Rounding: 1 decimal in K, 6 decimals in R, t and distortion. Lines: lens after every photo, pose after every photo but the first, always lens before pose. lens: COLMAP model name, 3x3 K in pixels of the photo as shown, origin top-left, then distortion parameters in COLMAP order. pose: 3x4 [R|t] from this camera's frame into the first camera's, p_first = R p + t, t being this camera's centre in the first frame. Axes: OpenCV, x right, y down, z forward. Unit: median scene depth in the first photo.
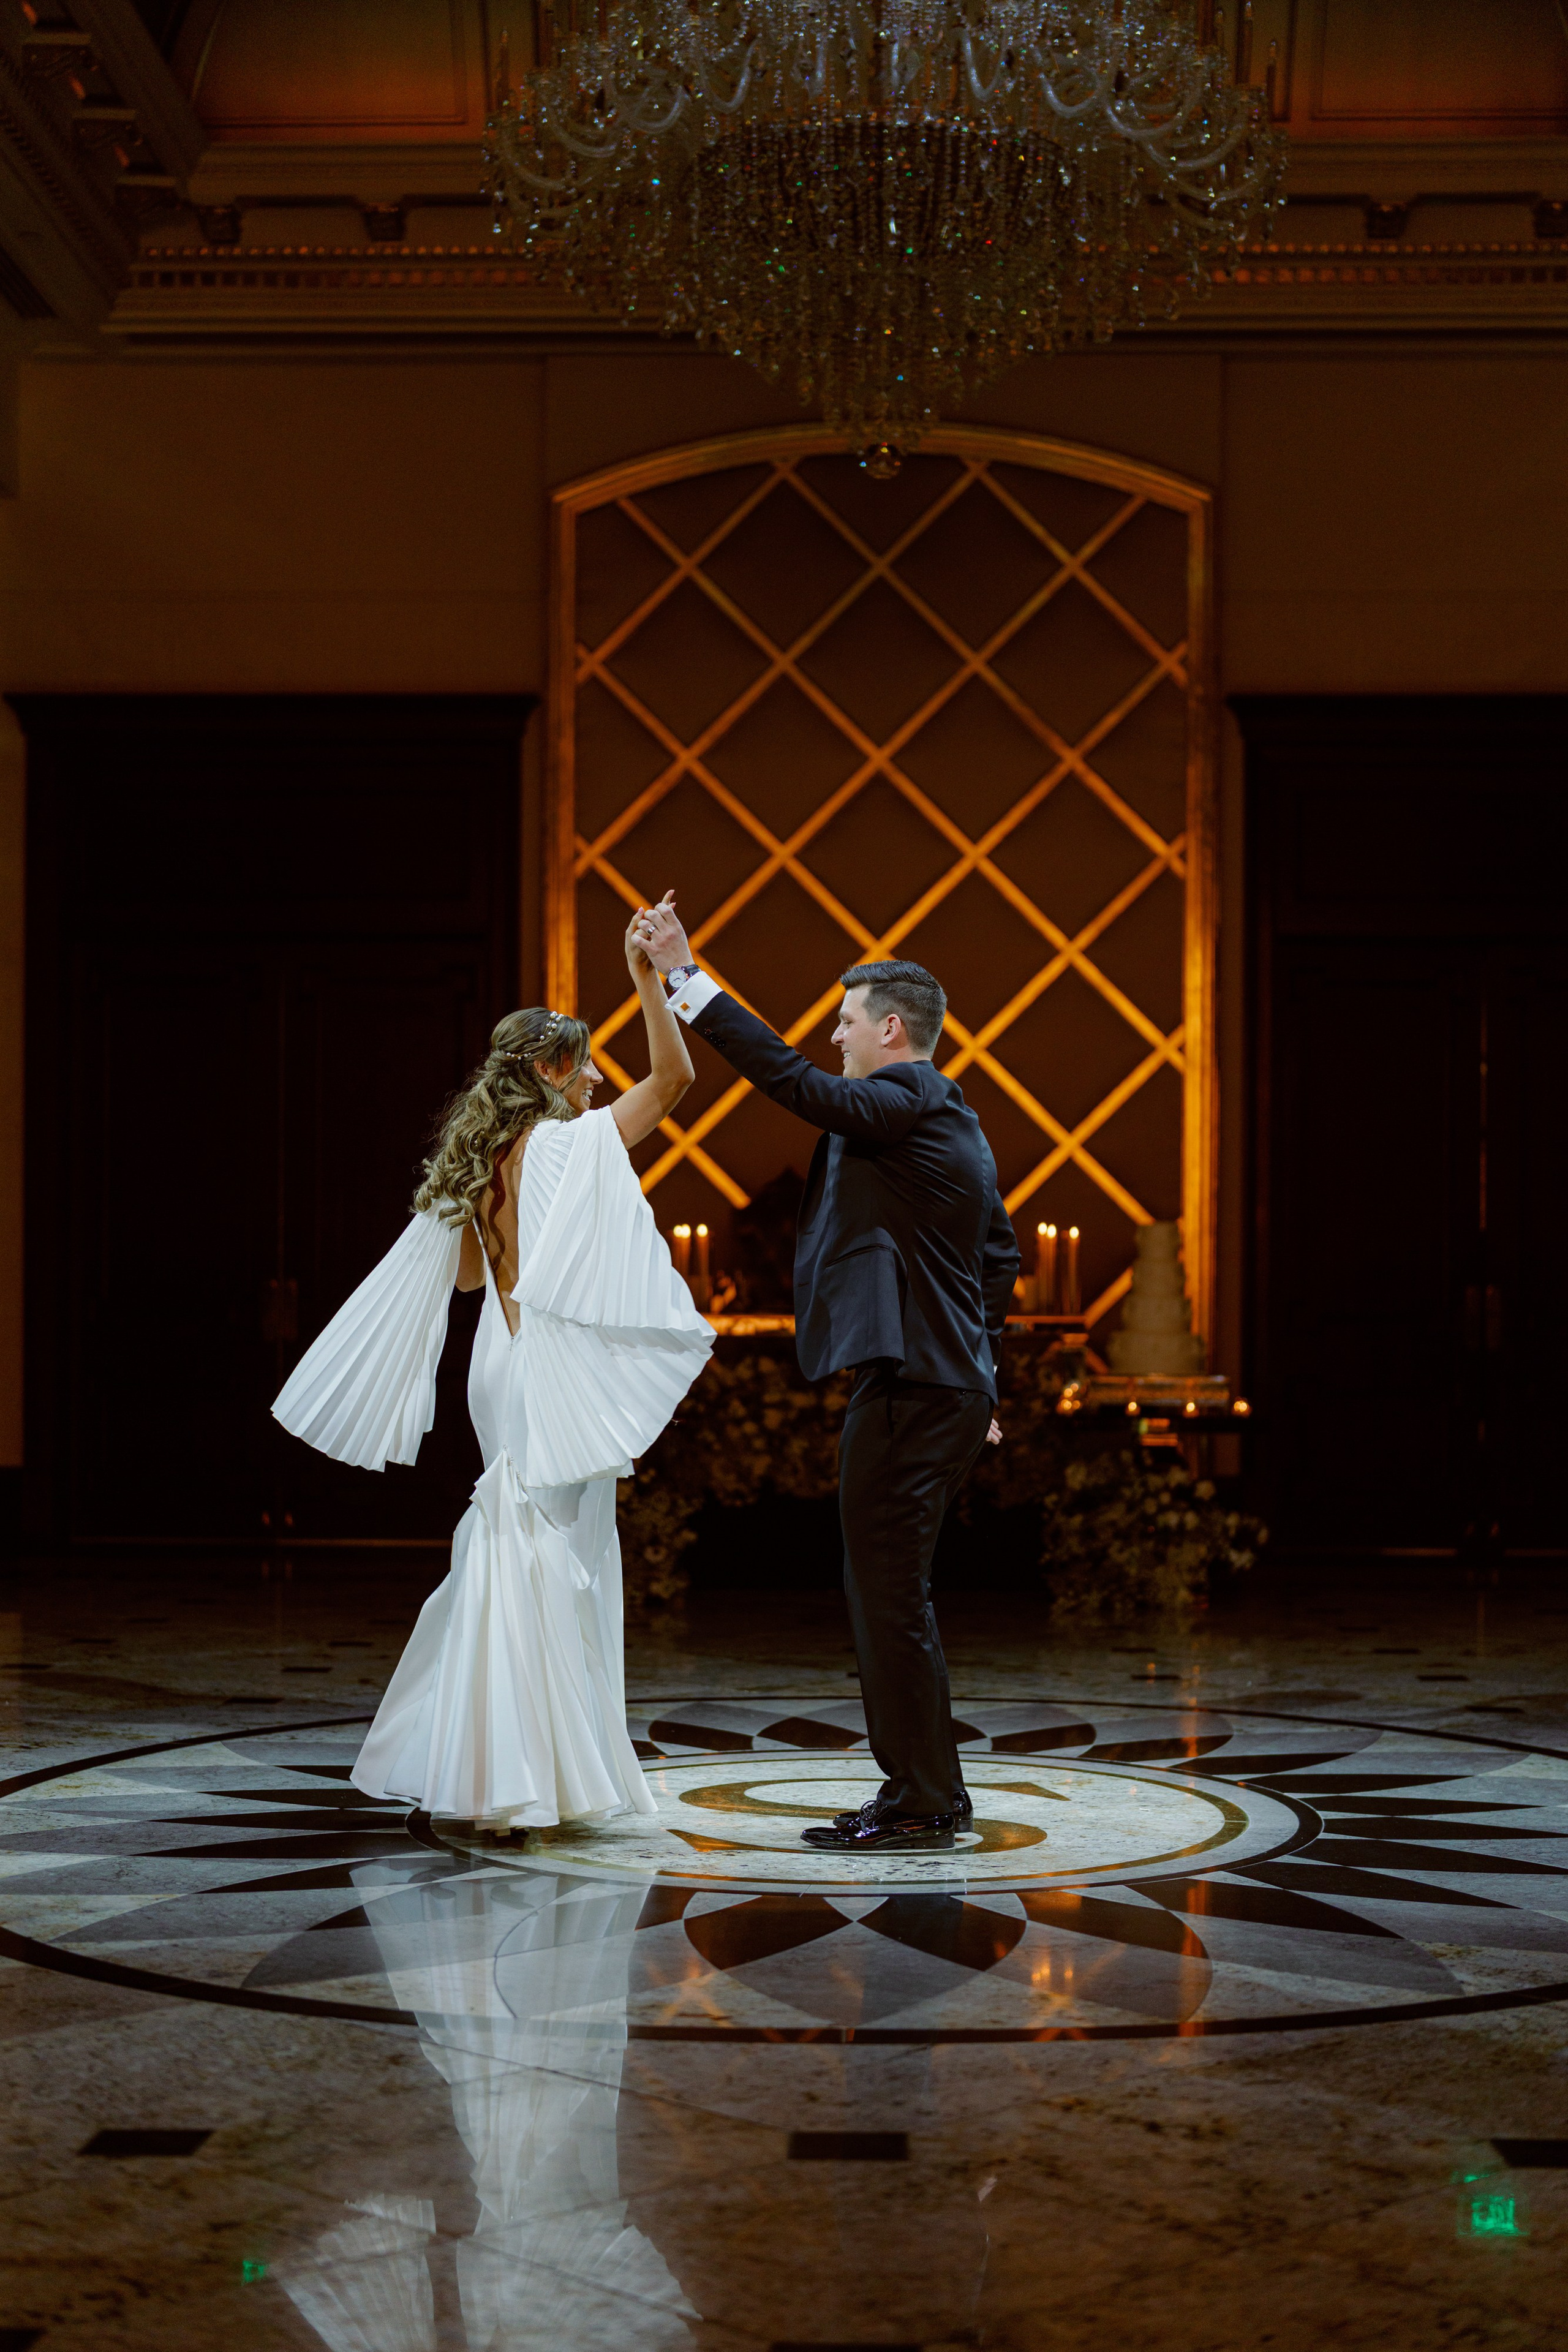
lens RADIAL K [[3303.8, 0, 831.2], [0, 3303.8, 1381.9], [0, 0, 1]] dist [0.025868, 0.000000]
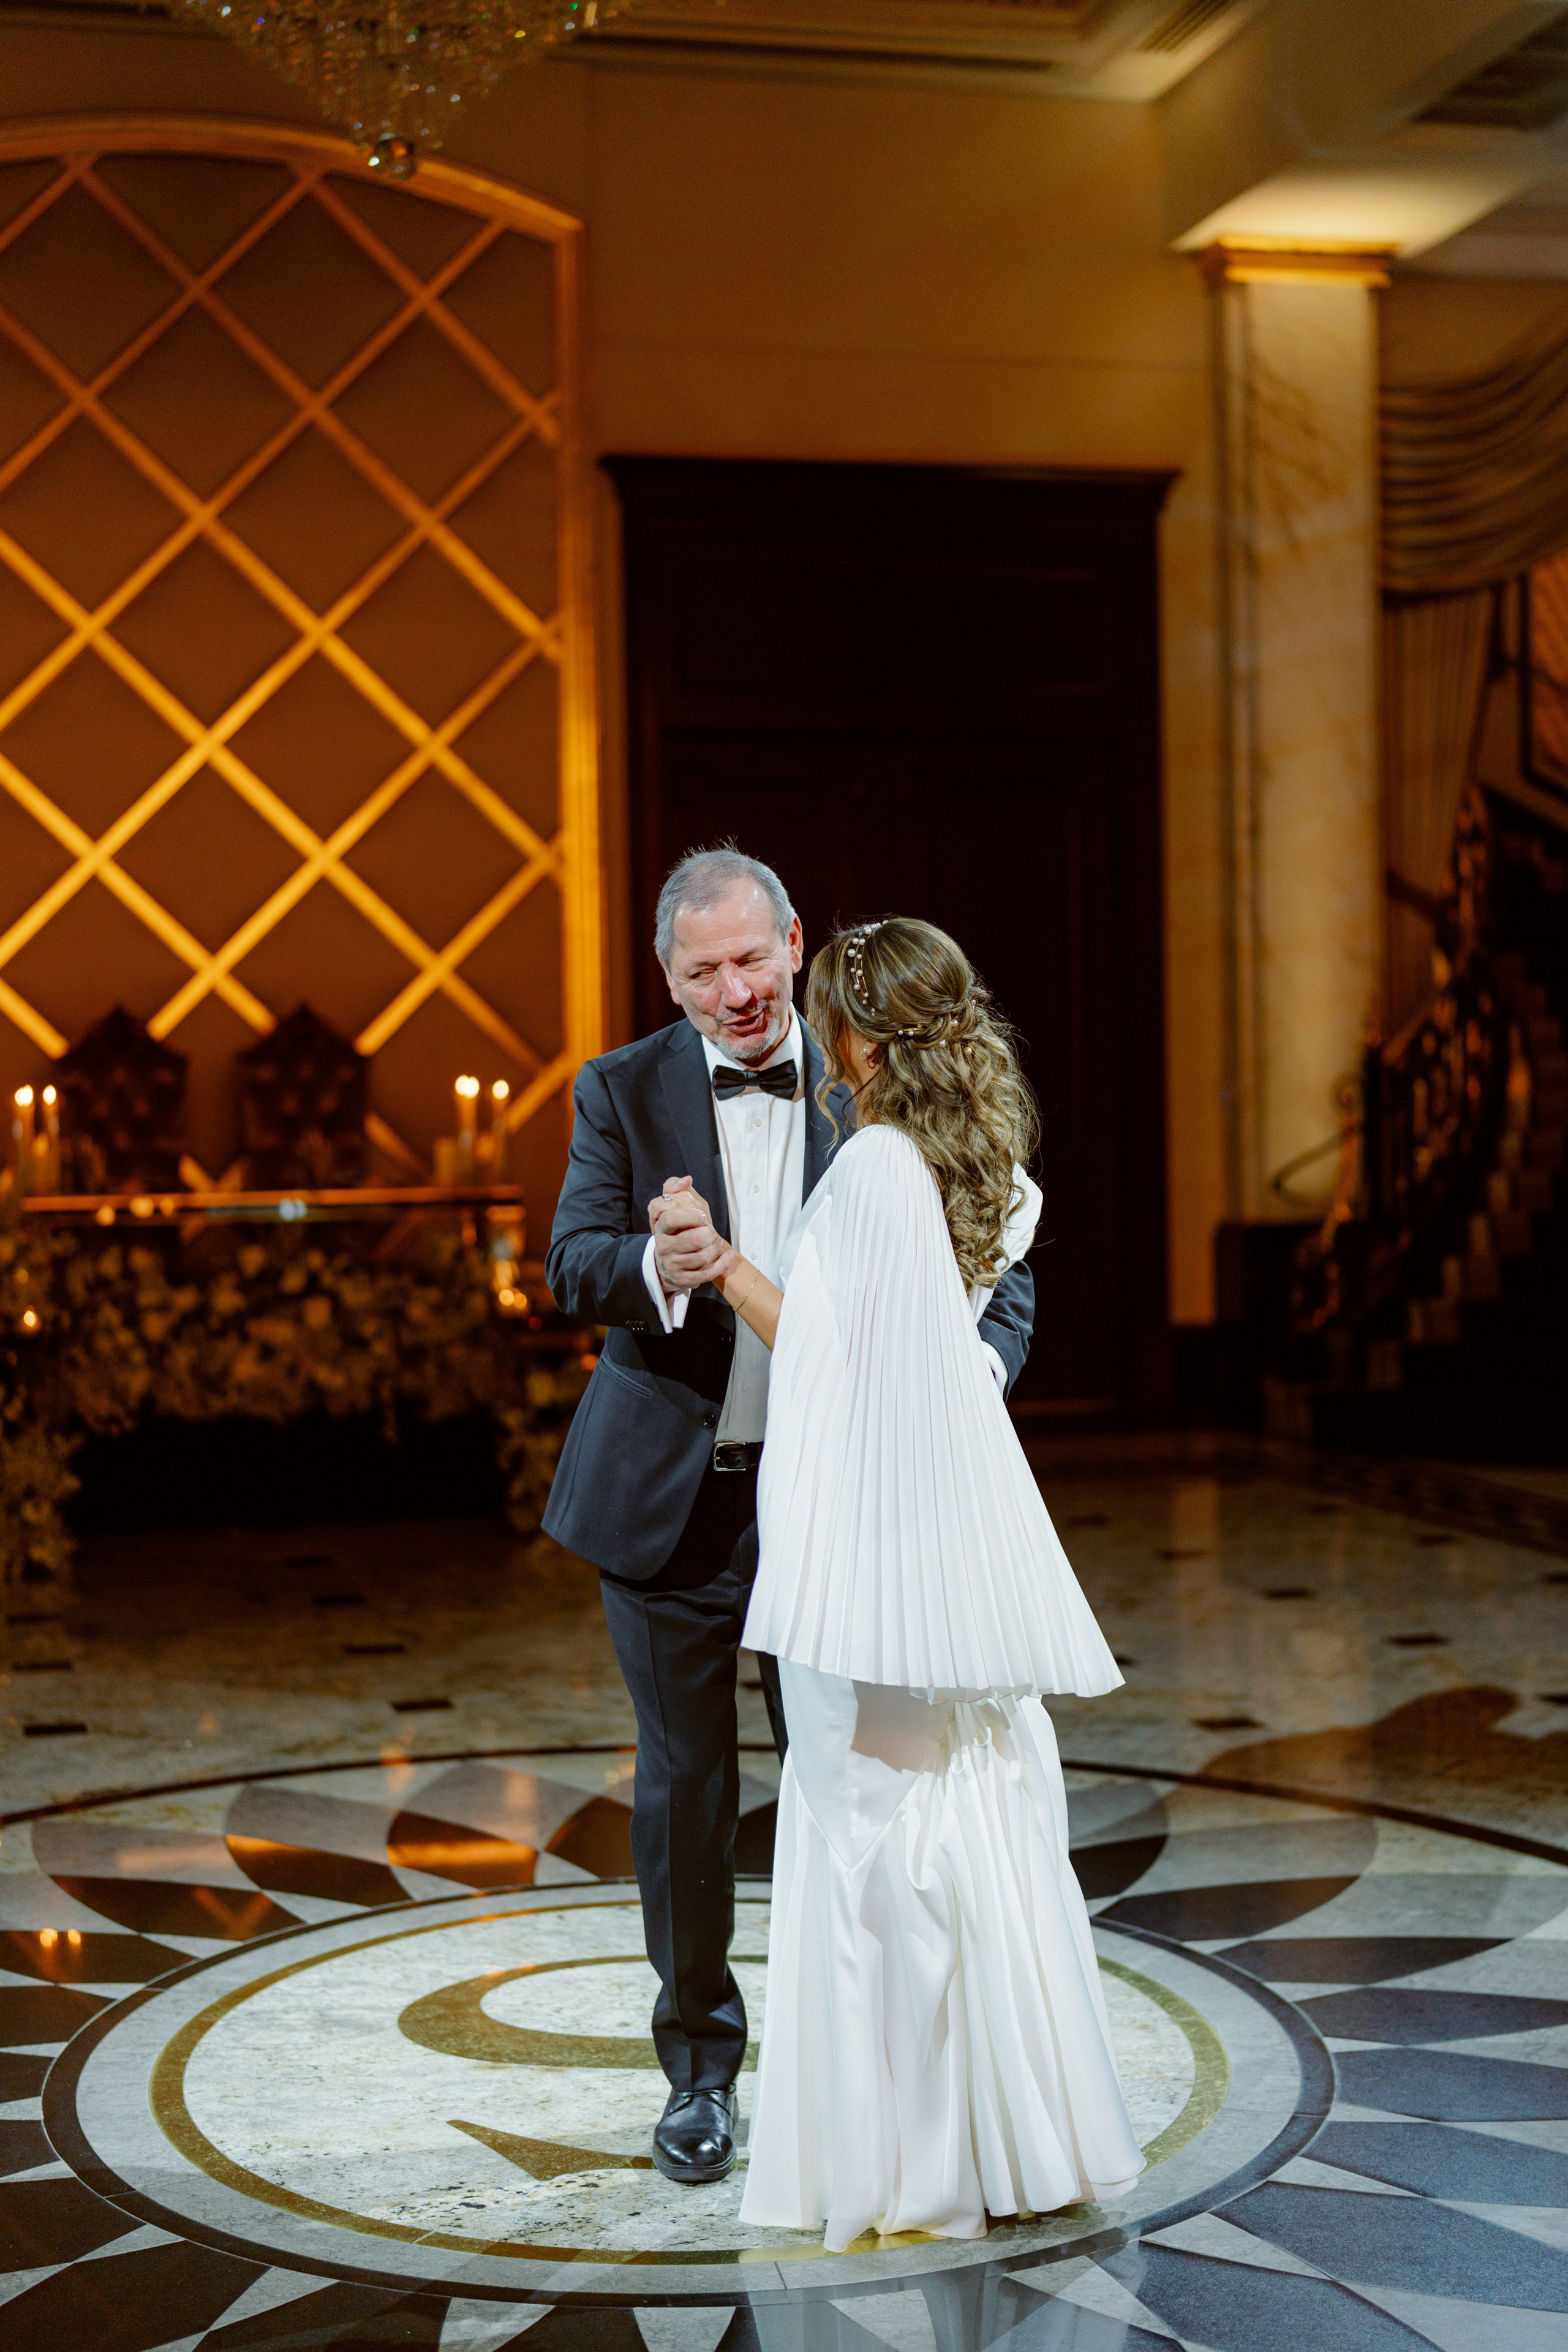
lens RADIAL K [[3303.8, 0, 817.9], [0, 3303.8, 1223.0], [0, 0, 1]] dist [0.025868, 0.000000]
pose [[0.964321, -0.033188, 0.262647, -0.072857], [0.027227, 0.999283, 0.026302, -0.030994], [-0.263332, -0.018213, 0.964533, 0.164090]]
